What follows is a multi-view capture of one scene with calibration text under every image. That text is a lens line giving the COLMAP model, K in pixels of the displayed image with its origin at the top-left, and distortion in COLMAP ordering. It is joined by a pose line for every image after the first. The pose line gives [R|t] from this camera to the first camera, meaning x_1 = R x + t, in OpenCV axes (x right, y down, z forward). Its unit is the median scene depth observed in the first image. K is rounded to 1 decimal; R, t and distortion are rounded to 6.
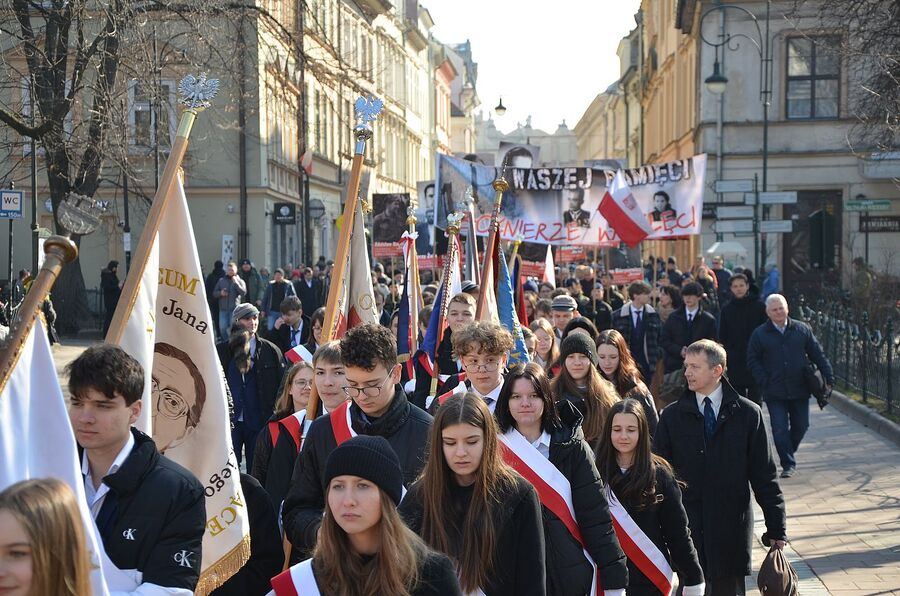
lens RADIAL K [[1860.9, 0, 450.0], [0, 1860.9, 298.0], [0, 0, 1]] dist [0.211958, 0.691567]
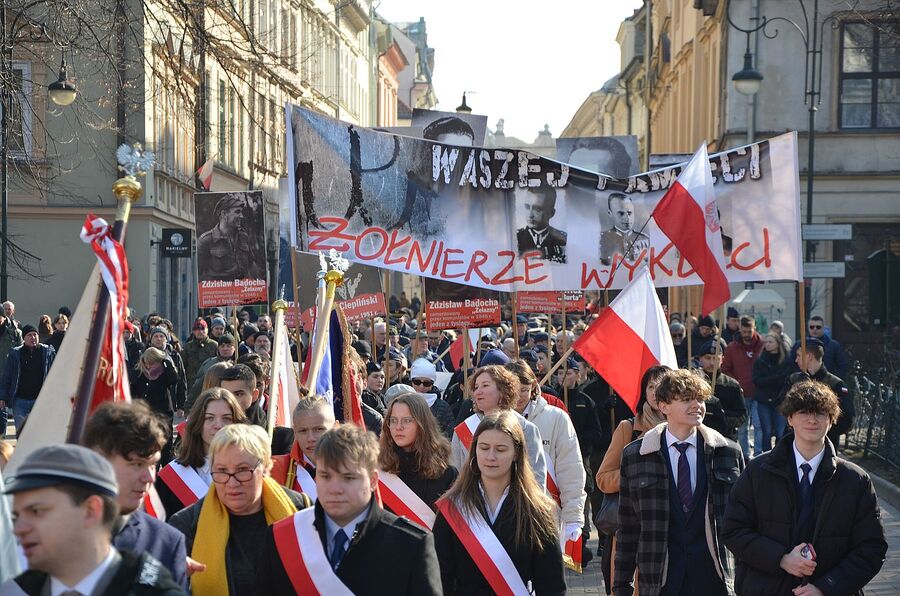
lens RADIAL K [[1860.9, 0, 450.0], [0, 1860.9, 298.0], [0, 0, 1]] dist [0.211958, 0.691567]
pose [[0.999876, 0.015665, 0.001782, 0.021415], [-0.015621, 0.999626, -0.022454, -0.007403], [-0.002134, 0.022423, 0.999746, 0.240857]]
